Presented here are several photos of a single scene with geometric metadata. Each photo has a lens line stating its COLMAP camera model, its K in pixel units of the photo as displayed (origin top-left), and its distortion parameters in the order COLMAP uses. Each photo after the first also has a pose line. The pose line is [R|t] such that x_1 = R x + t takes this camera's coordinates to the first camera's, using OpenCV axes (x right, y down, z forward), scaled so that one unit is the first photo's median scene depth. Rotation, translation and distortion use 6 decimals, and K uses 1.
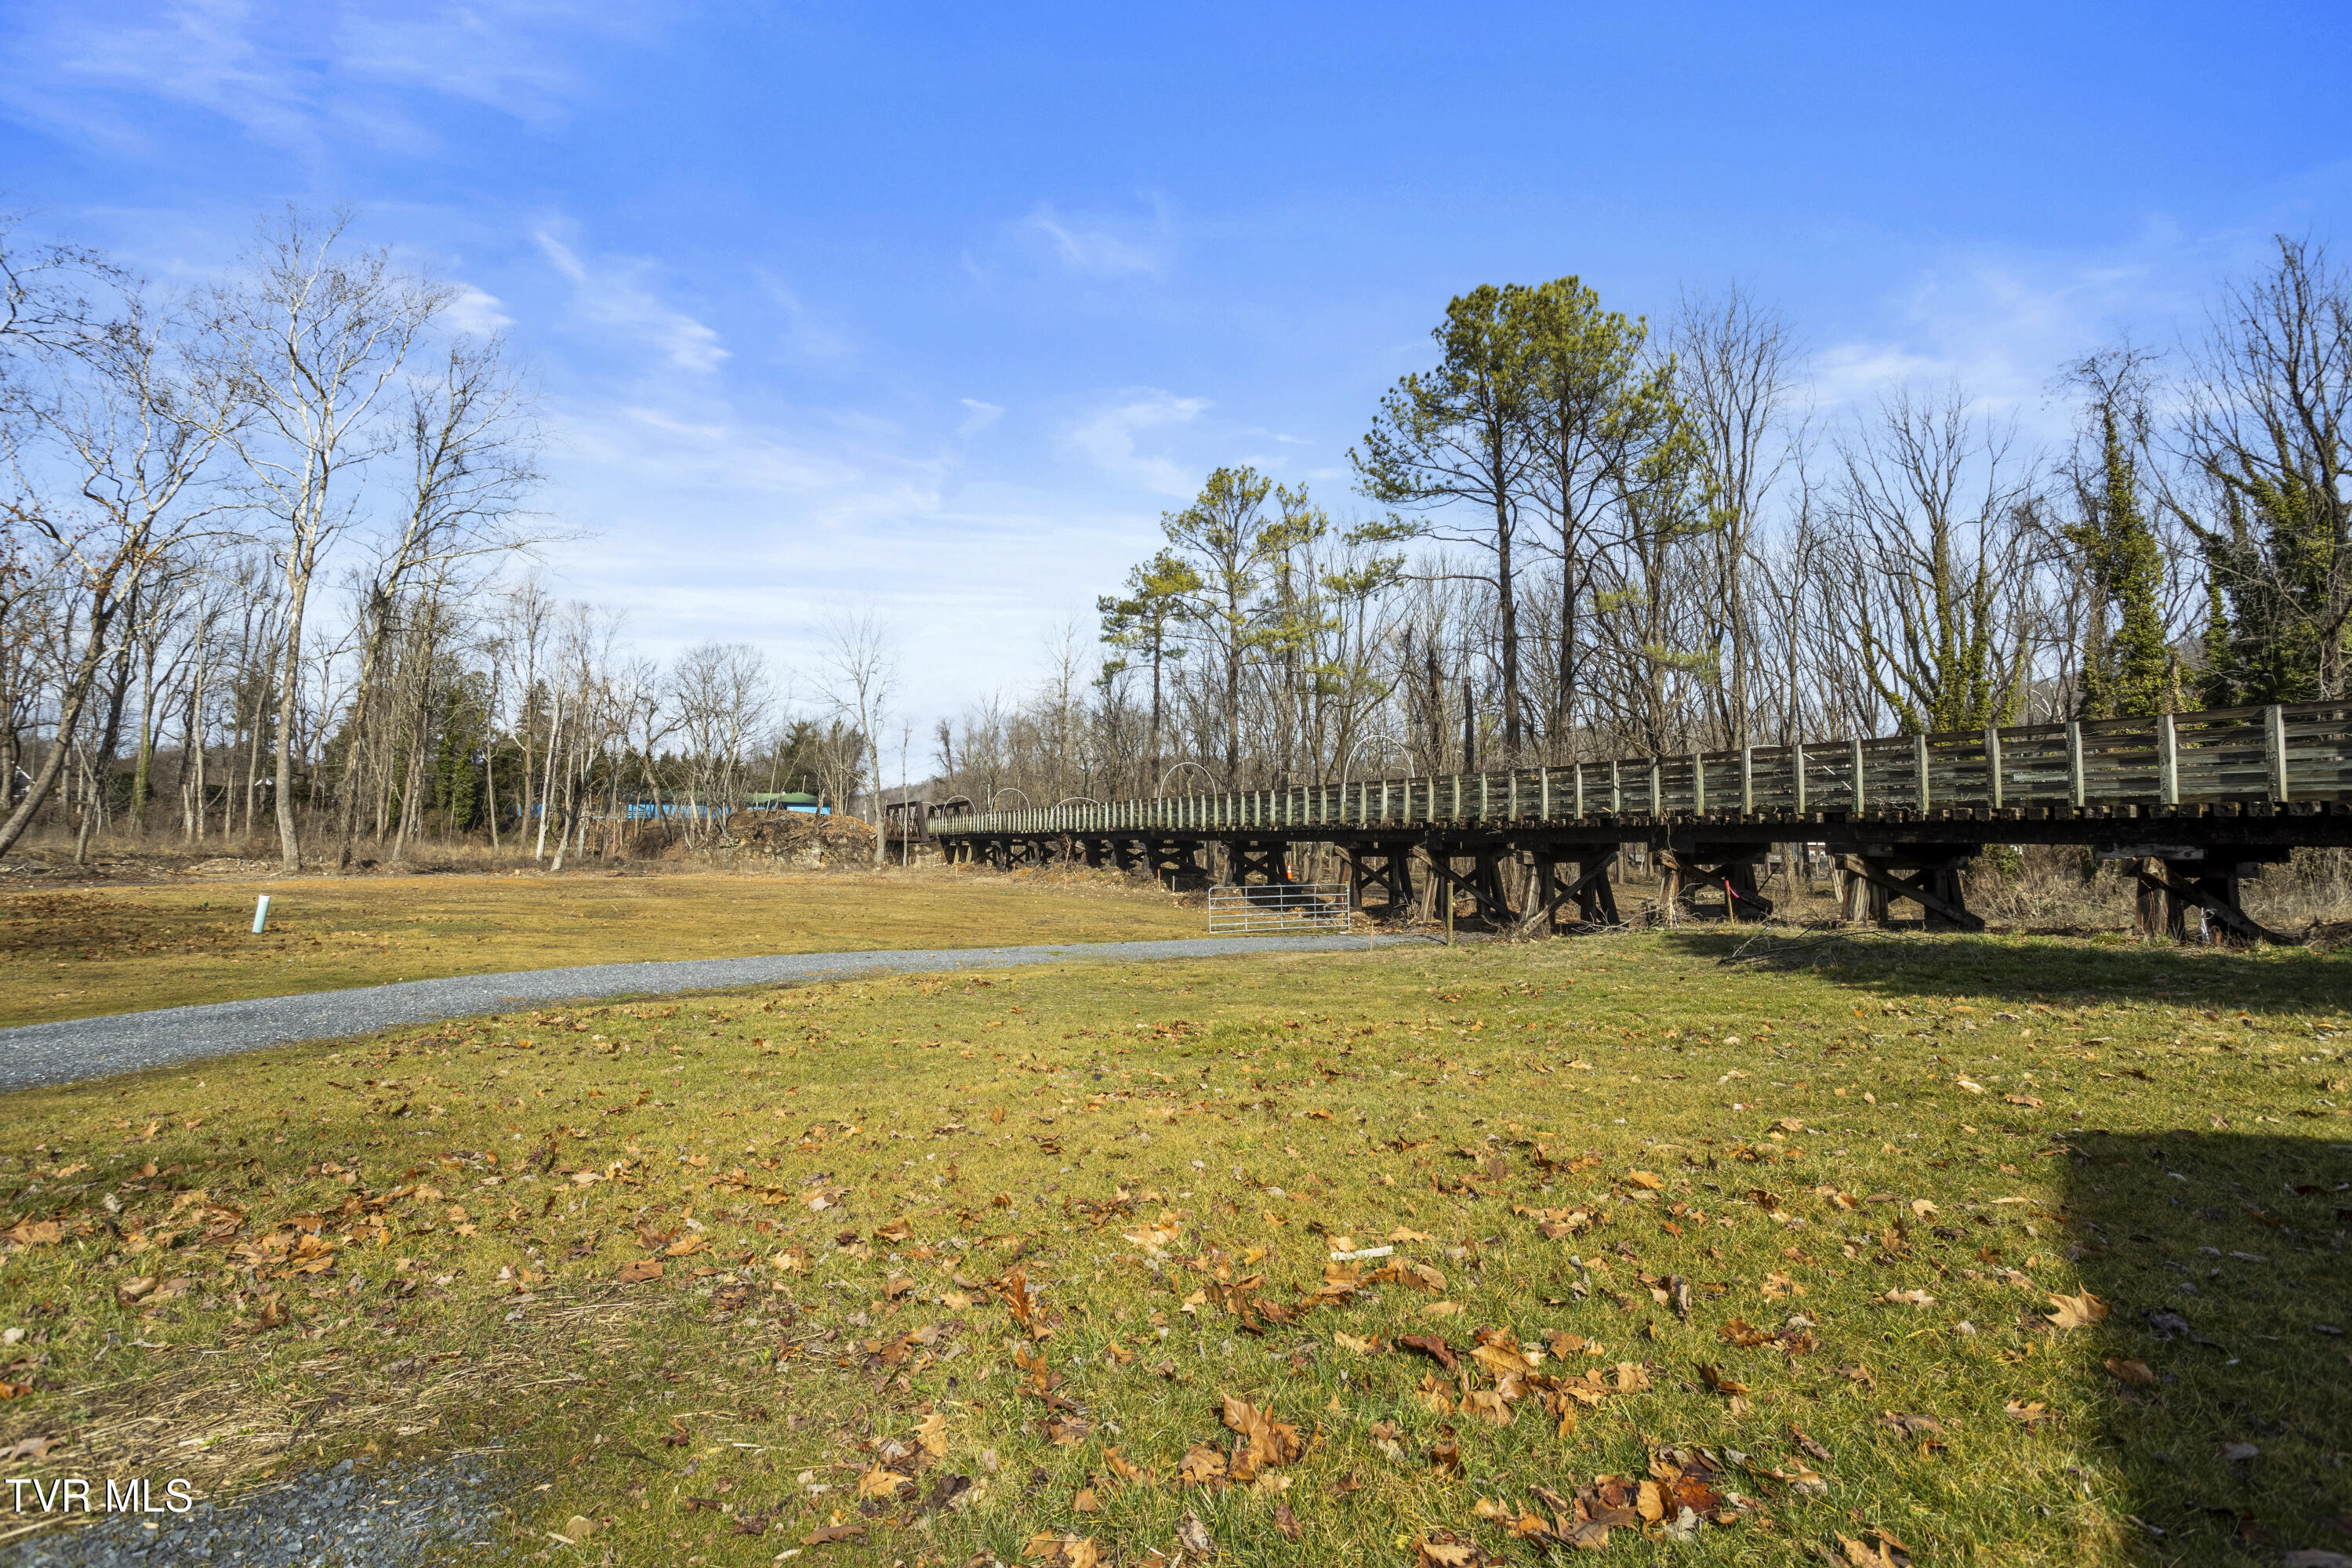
lens RADIAL K [[1150.9, 0, 1176.0], [0, 1150.9, 784.0], [0, 0, 1]] dist [-0.000725, 0.000079]
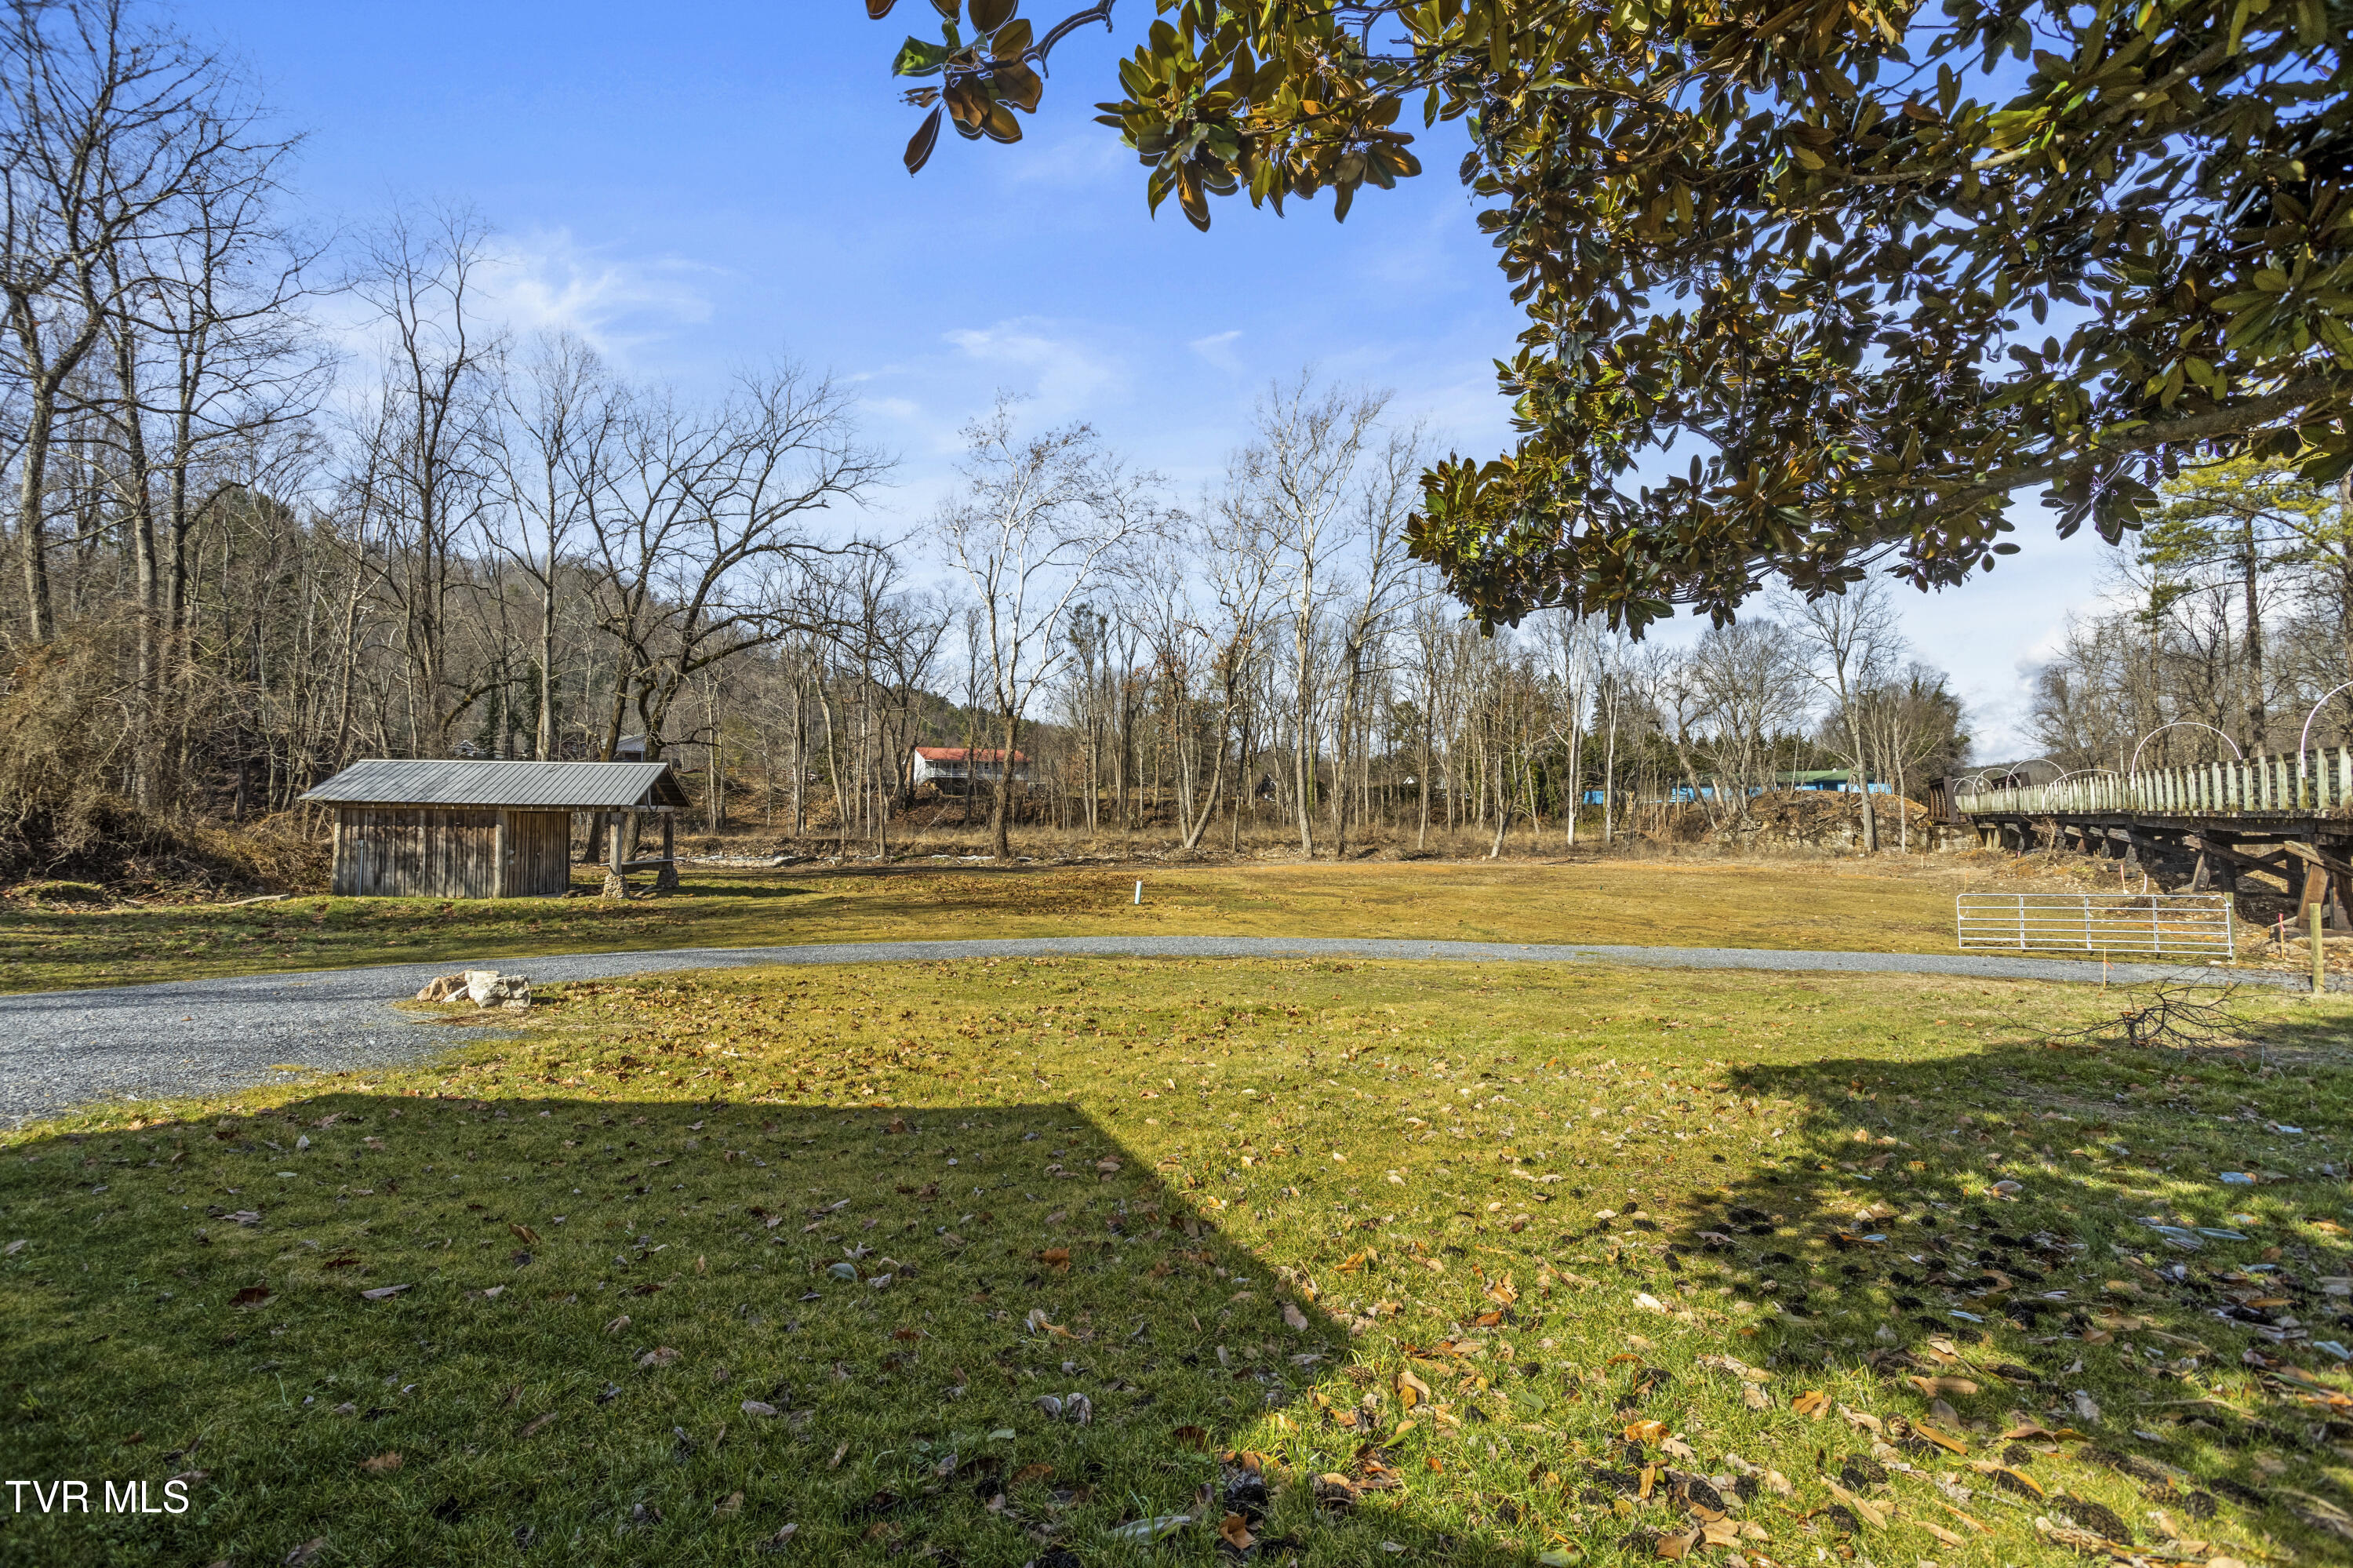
lens RADIAL K [[1151.4, 0, 1176.5], [0, 1151.4, 784.0], [0, 0, 1]] dist [-0.000725, 0.000079]
pose [[0.629207, -0.043091, -0.776042, 0.110156], [0.056649, 0.998349, -0.009505, -0.004917], [0.775171, -0.037981, 0.630609, 0.008249]]
